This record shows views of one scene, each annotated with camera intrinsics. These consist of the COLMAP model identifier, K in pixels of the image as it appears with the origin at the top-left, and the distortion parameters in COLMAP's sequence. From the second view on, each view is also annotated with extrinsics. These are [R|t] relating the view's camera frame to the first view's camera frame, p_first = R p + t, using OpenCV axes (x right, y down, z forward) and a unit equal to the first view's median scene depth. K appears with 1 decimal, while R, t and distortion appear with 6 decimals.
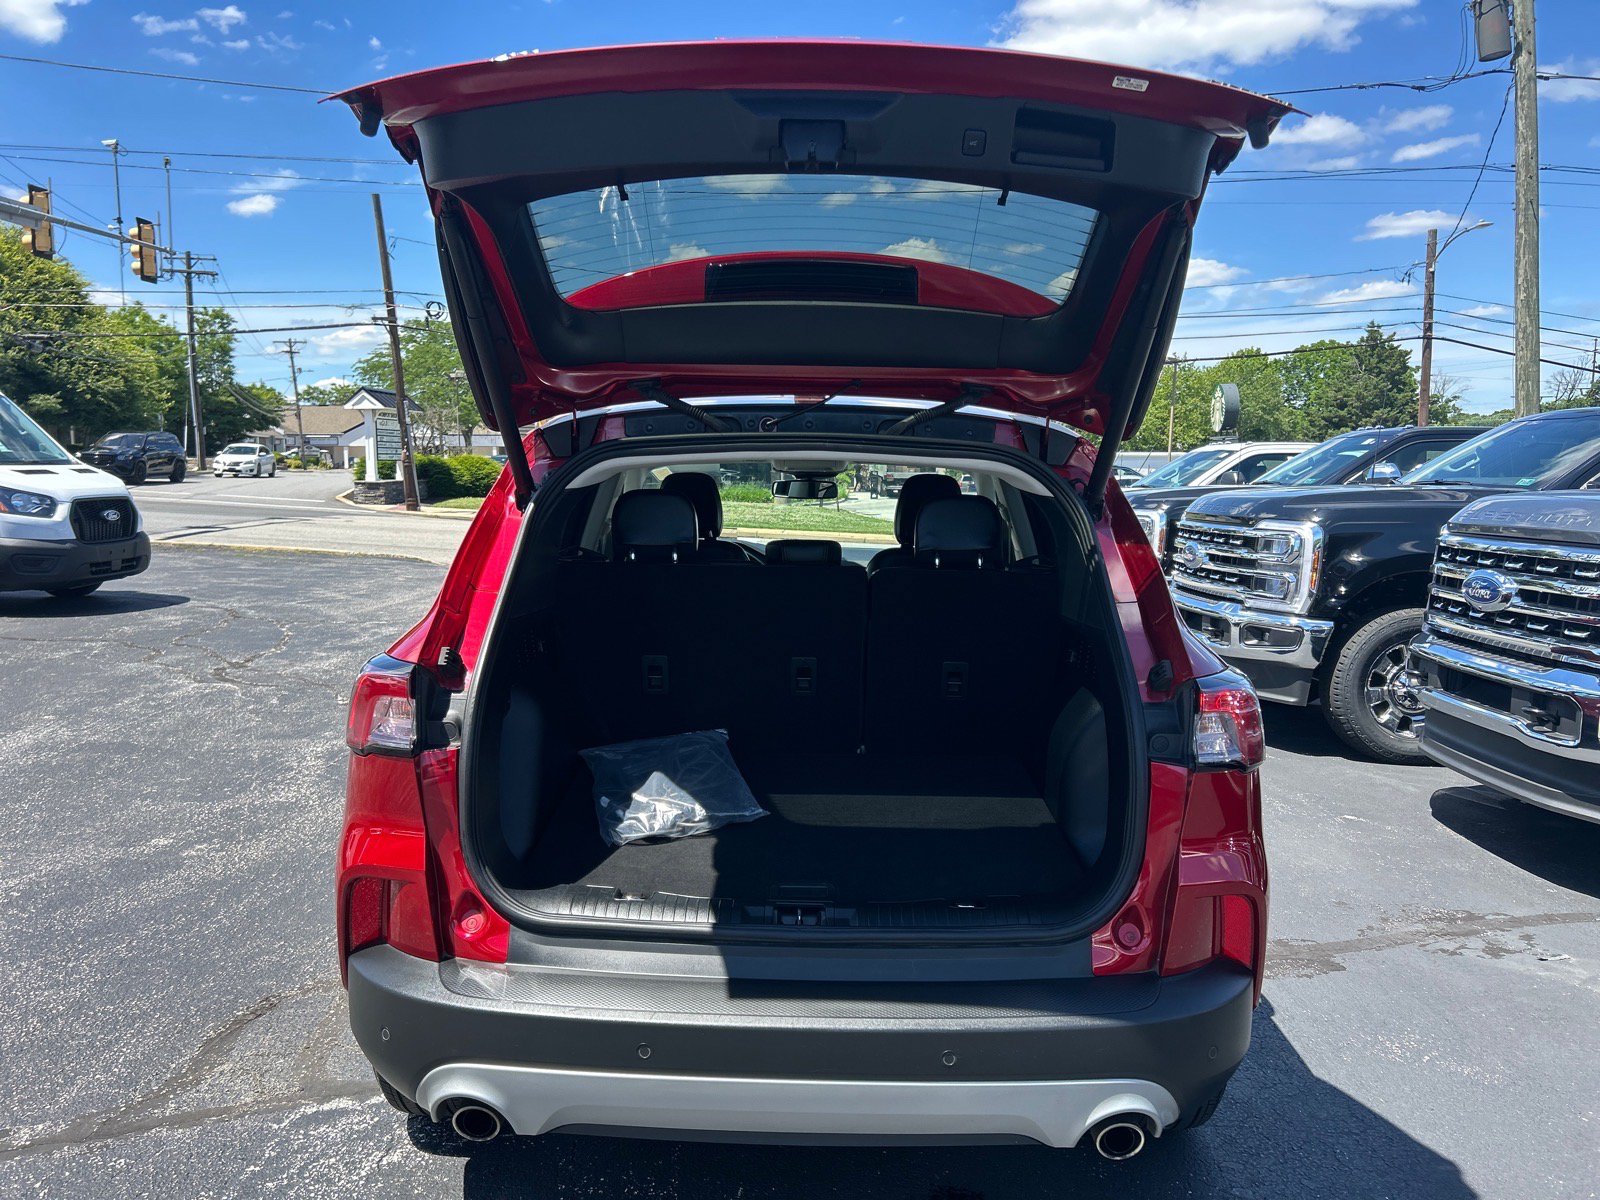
lens RADIAL K [[1186.4, 0, 806.3], [0, 1186.4, 613.5], [0, 0, 1]] dist [0.035400, -0.042520]
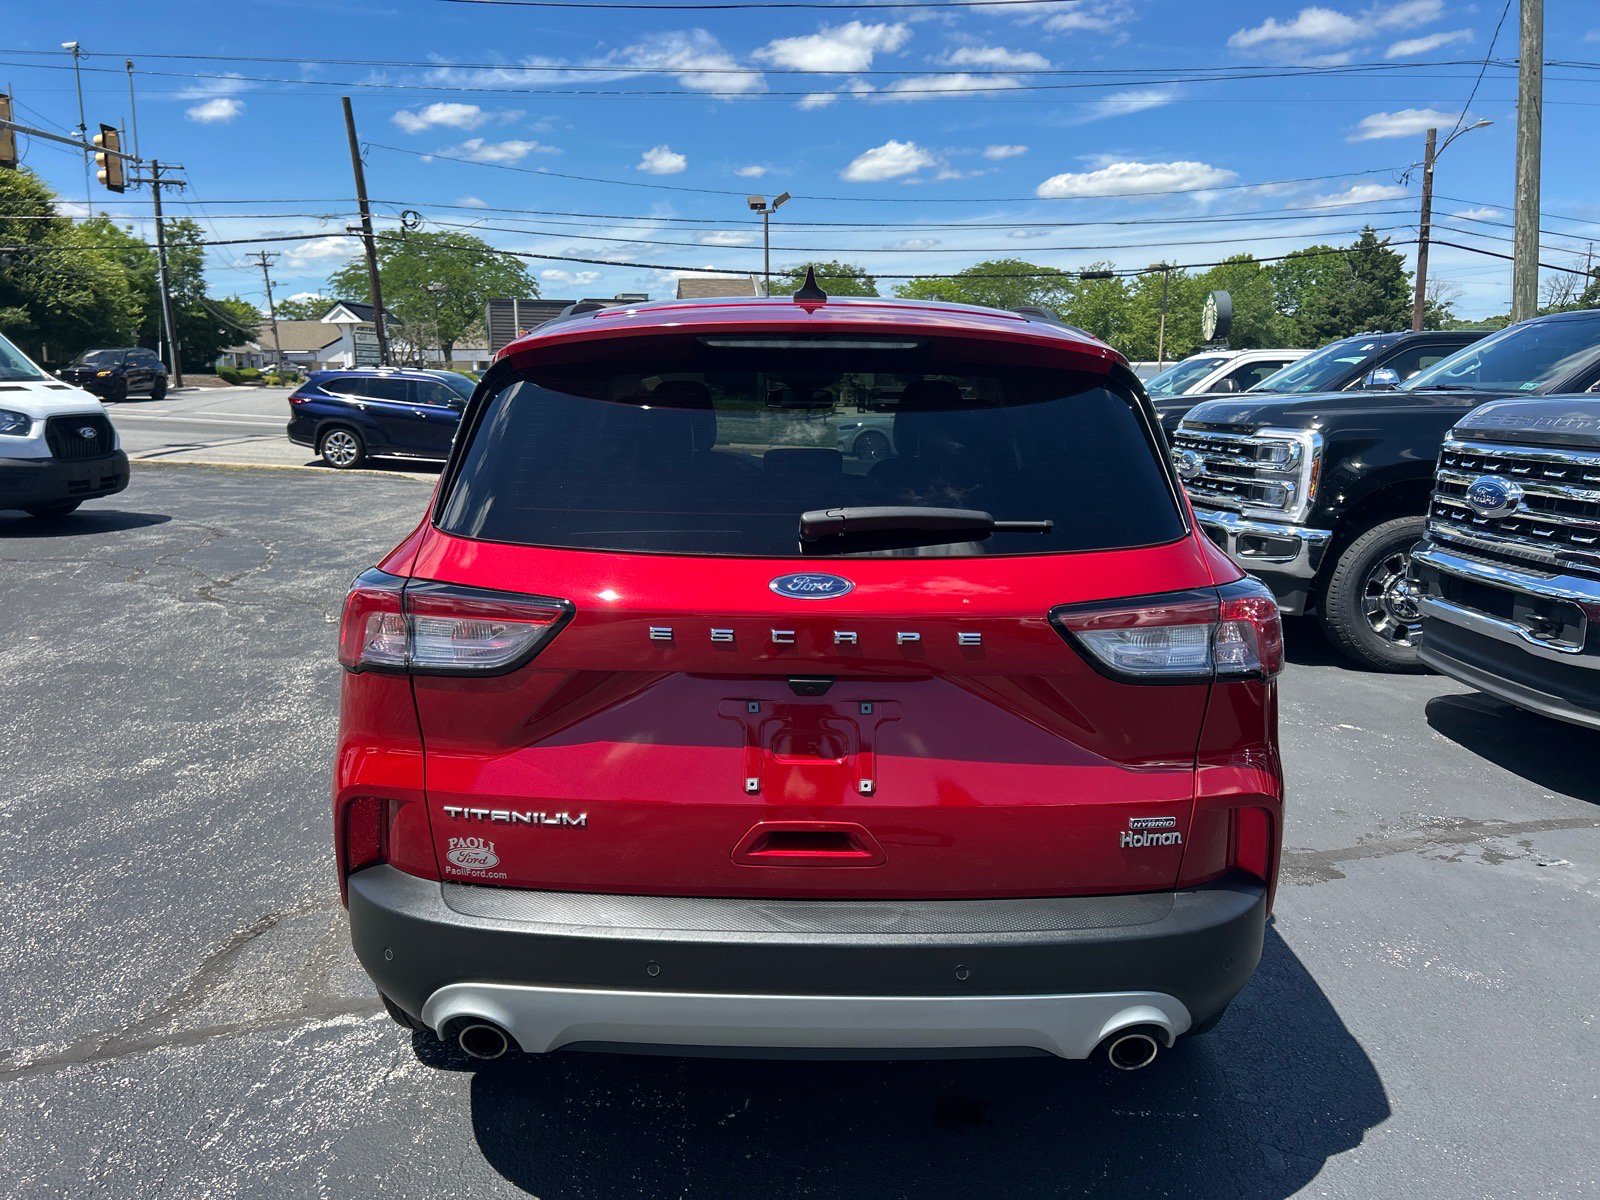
lens RADIAL K [[1186.4, 0, 802.3], [0, 1186.4, 607.7], [0, 0, 1]] dist [0.035400, -0.042520]
pose [[0.999935, -0.008675, 0.007336, -0.005393], [0.008169, 0.997756, 0.066461, 0.001507], [-0.007896, -0.066397, 0.997762, 0.011372]]
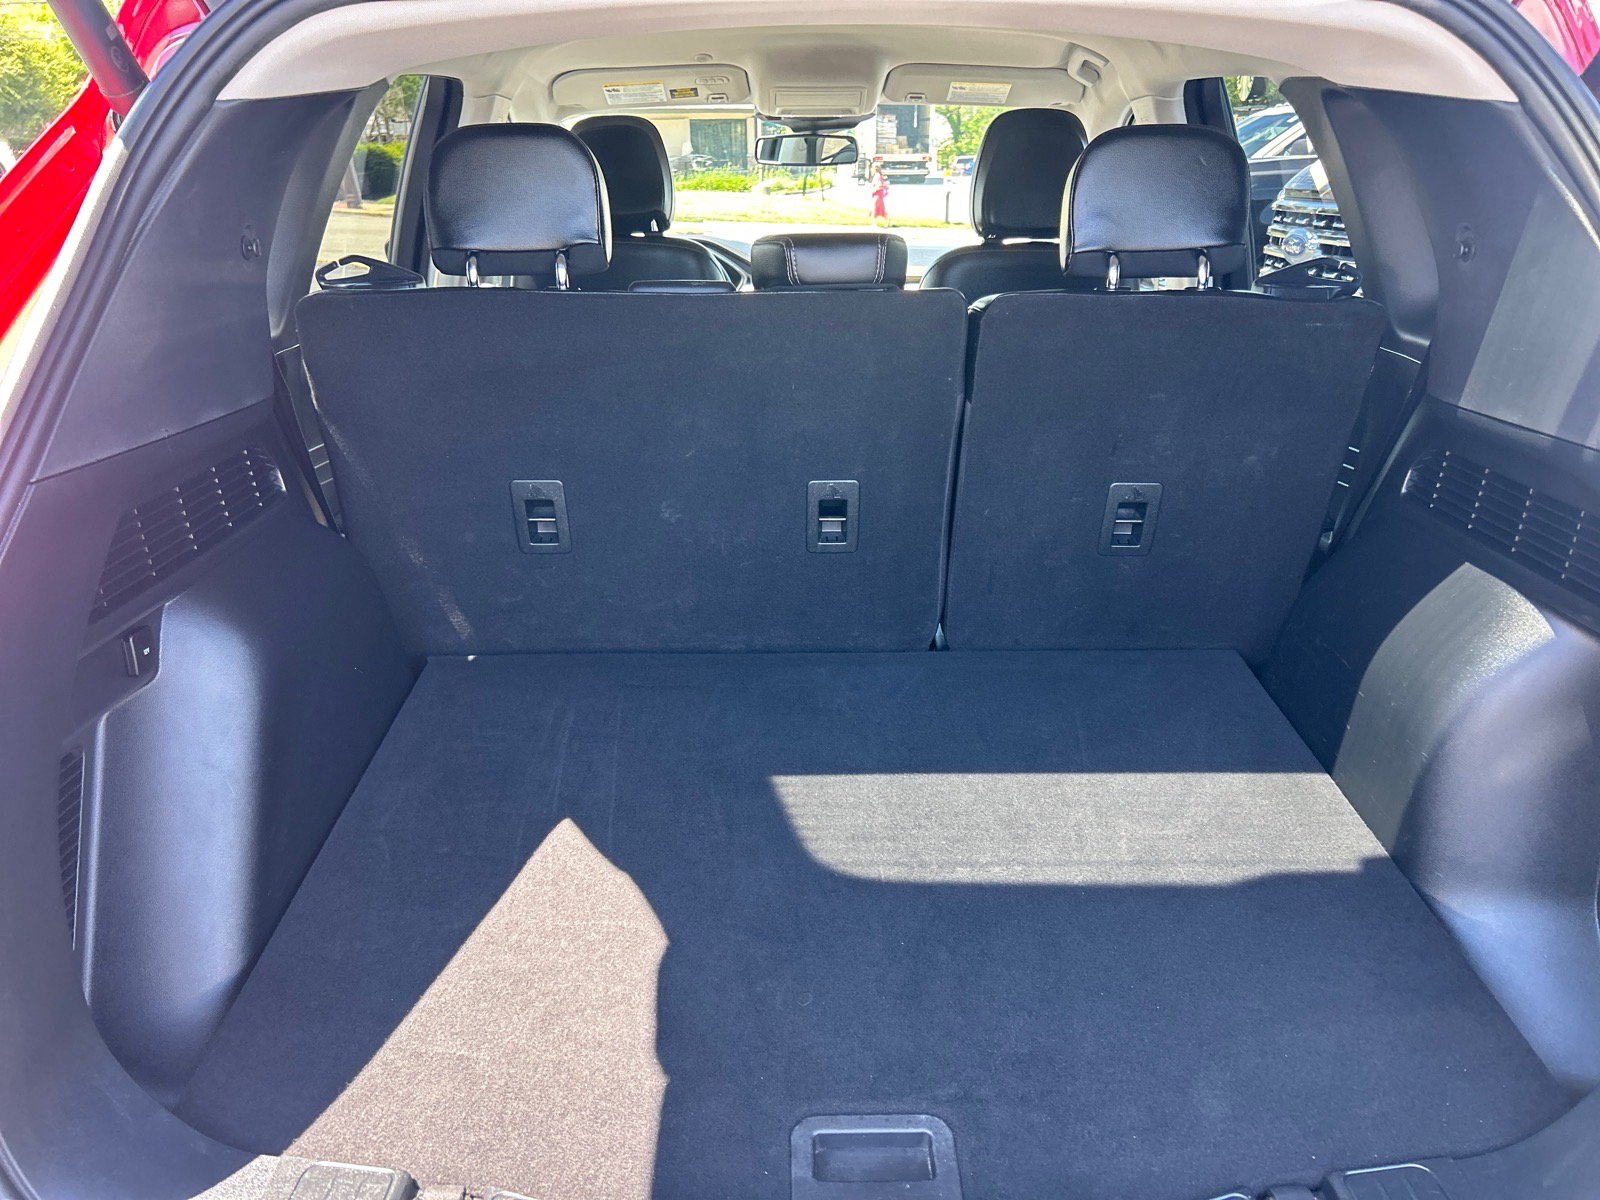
lens RADIAL K [[1186.4, 0, 805.1], [0, 1186.4, 616.0], [0, 0, 1]] dist [0.035400, -0.042520]
pose [[0.999764, -0.019730, 0.009145, -0.008582], [0.016892, 0.969424, 0.244808, -0.013396], [-0.013695, -0.244596, 0.969528, 0.221509]]
